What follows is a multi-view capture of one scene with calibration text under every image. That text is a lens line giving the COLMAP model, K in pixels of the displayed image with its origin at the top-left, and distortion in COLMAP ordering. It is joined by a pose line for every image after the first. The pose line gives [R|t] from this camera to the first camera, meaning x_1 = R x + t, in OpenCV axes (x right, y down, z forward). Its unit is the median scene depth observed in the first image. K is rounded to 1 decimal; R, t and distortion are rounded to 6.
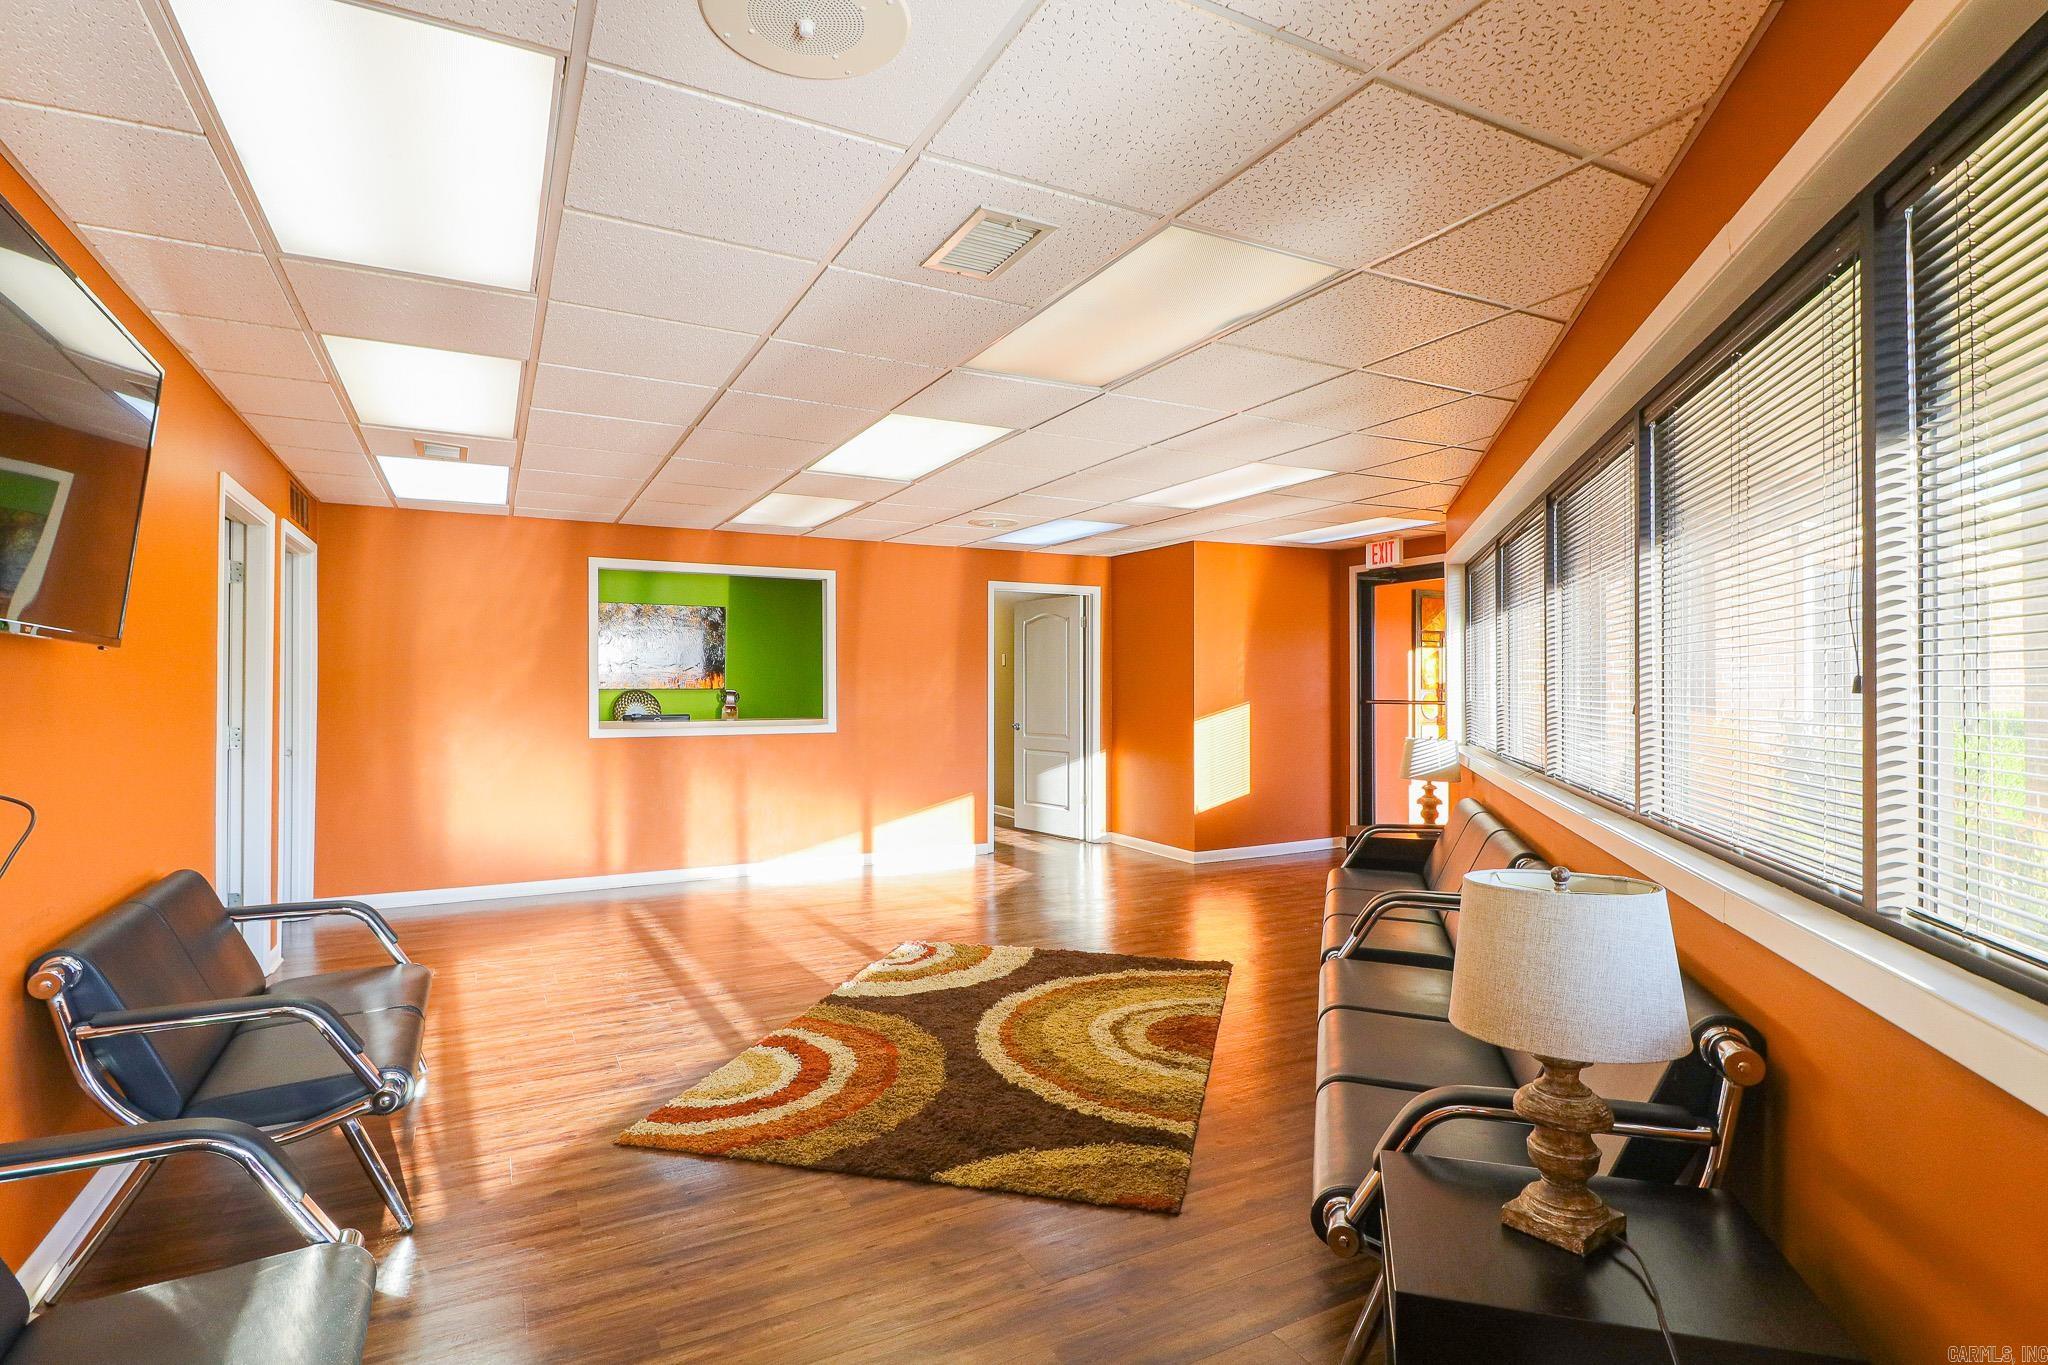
lens RADIAL K [[1041.9, 0, 1074.4], [0, 1041.9, 680.6], [0, 0, 1]] dist [0.000949, 0.000240]
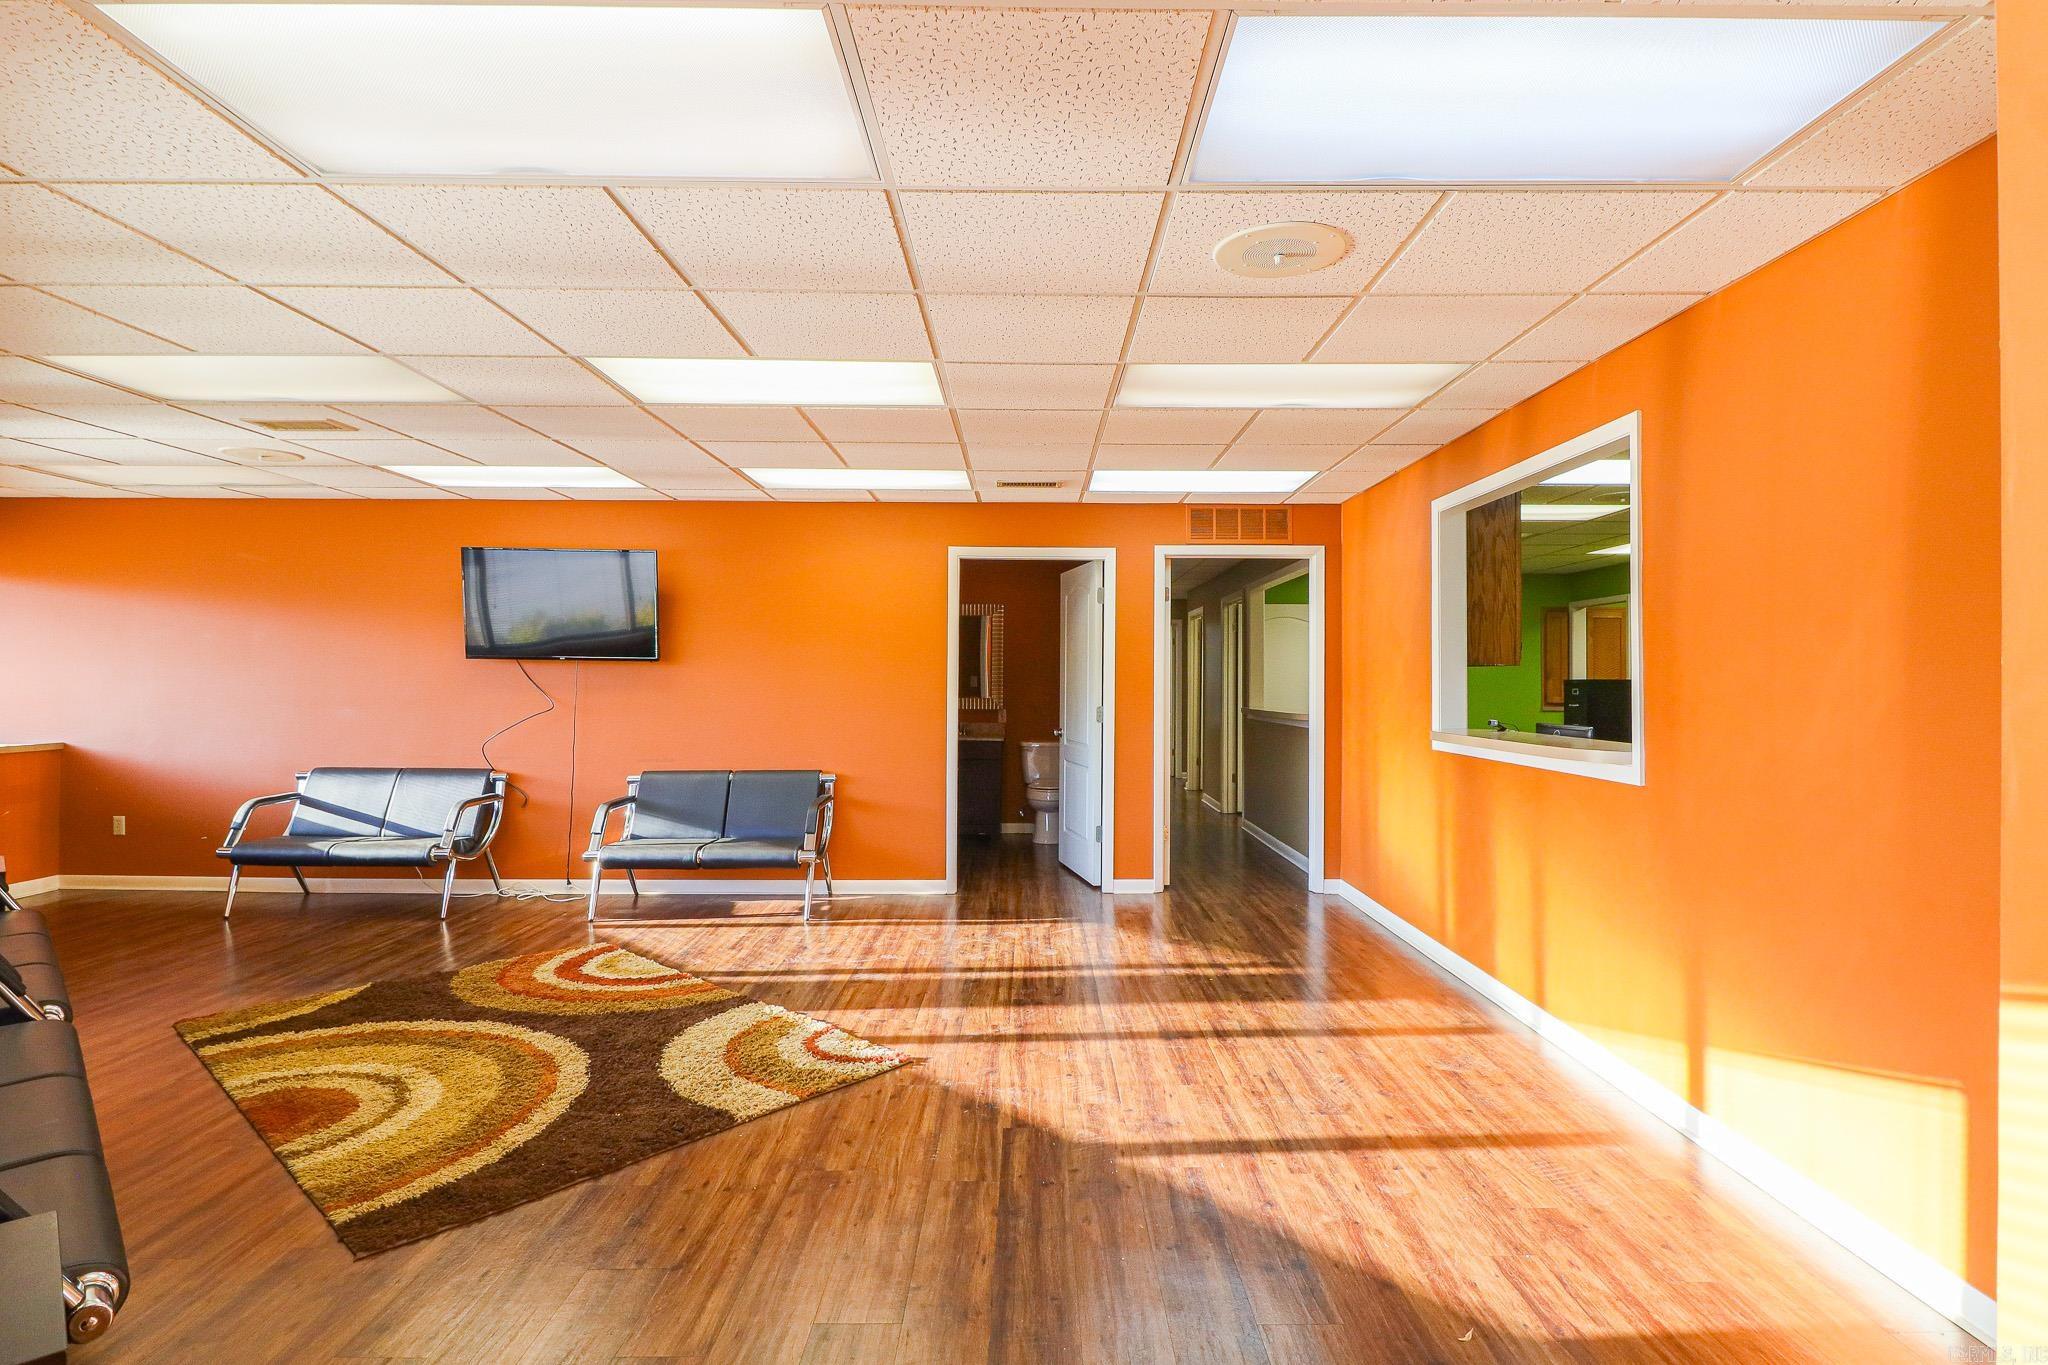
lens RADIAL K [[1041.9, 0, 1074.4], [0, 1041.9, 680.6], [0, 0, 1]] dist [0.000949, 0.000240]
pose [[-0.486504, 0.001598, -0.873677, 0.432389], [0.001082, 0.999999, 0.001227, 0.000969], [0.873678, -0.000348, -0.486505, 1.589432]]
